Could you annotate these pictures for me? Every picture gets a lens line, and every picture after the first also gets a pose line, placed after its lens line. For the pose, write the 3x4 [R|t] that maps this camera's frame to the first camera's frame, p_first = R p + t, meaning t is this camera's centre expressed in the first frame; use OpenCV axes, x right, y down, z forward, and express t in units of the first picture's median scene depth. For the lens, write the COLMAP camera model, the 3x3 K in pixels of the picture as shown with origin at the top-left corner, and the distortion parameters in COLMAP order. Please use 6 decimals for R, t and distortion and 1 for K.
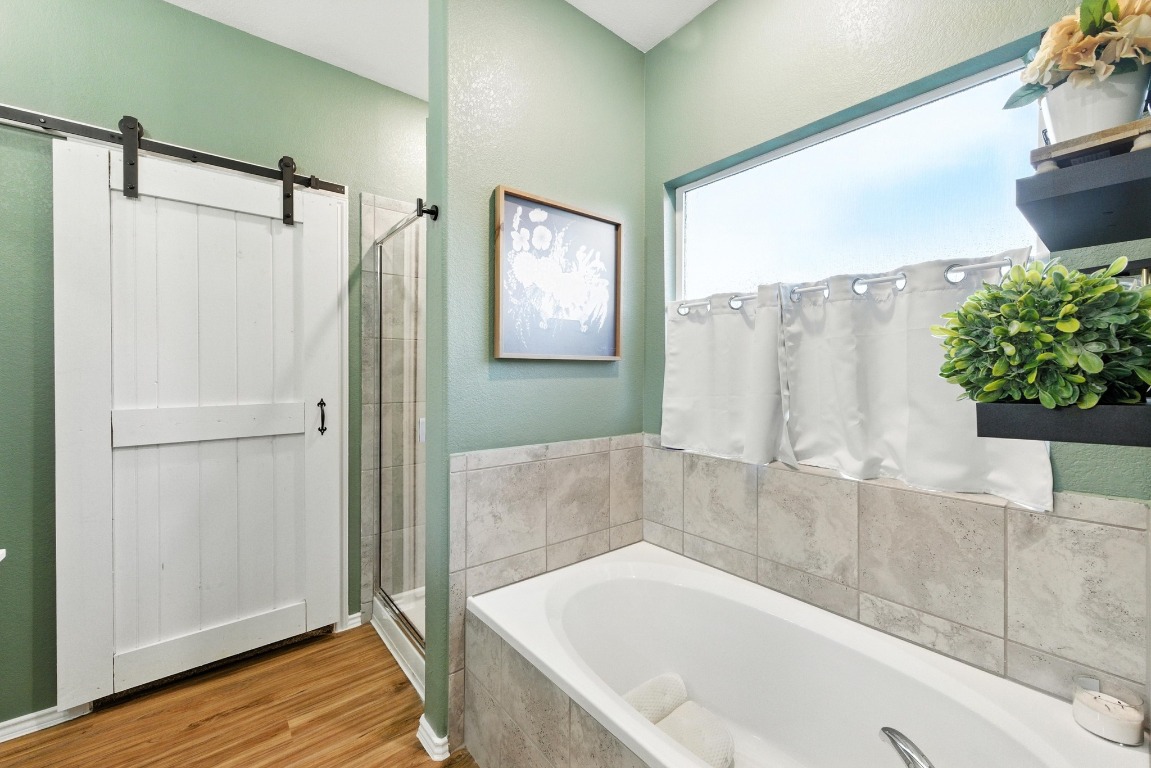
lens RADIAL K [[458.5, 0, 580.2], [0, 458.5, 376.5], [0, 0, 1]] dist [0.001898, -0.000335]
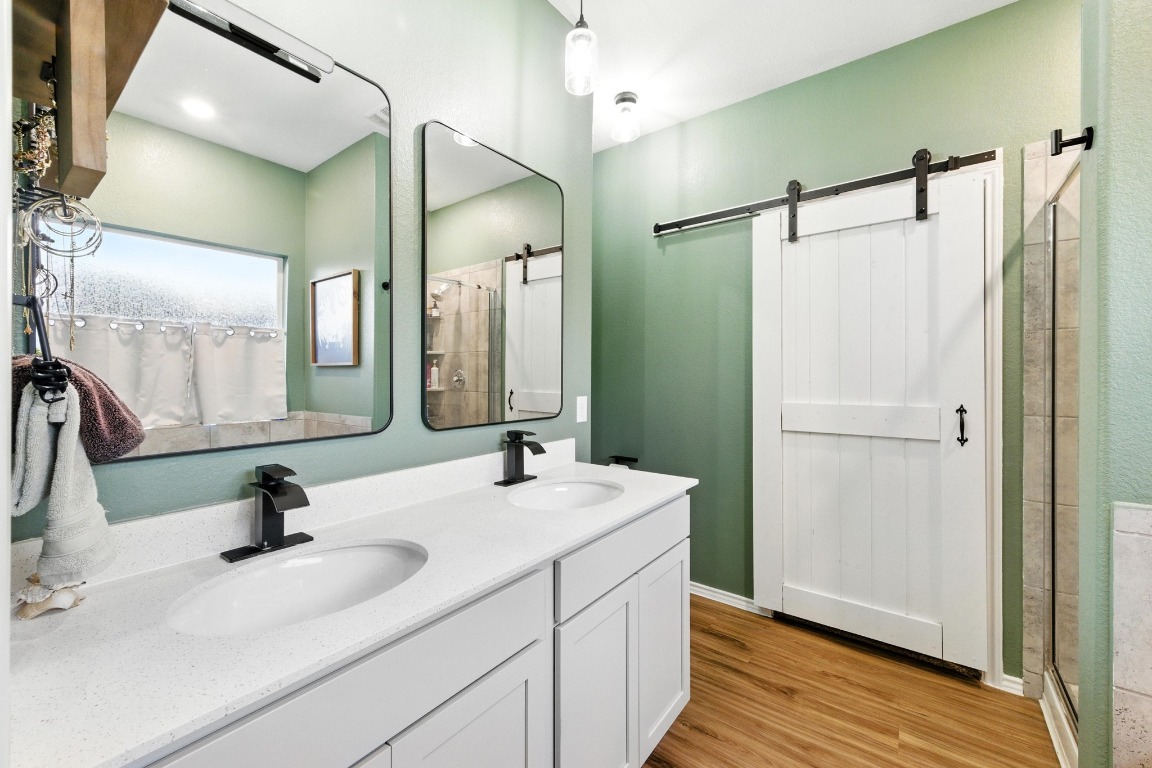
lens RADIAL K [[458.9, 0, 579.4], [0, 458.9, 378.0], [0, 0, 1]] dist [0.001898, -0.000335]
pose [[0.222679, 0.006332, -0.974871, 0.144263], [-0.009634, 0.999944, 0.004294, 0.000398], [0.974844, 0.008436, 0.222727, 0.097552]]
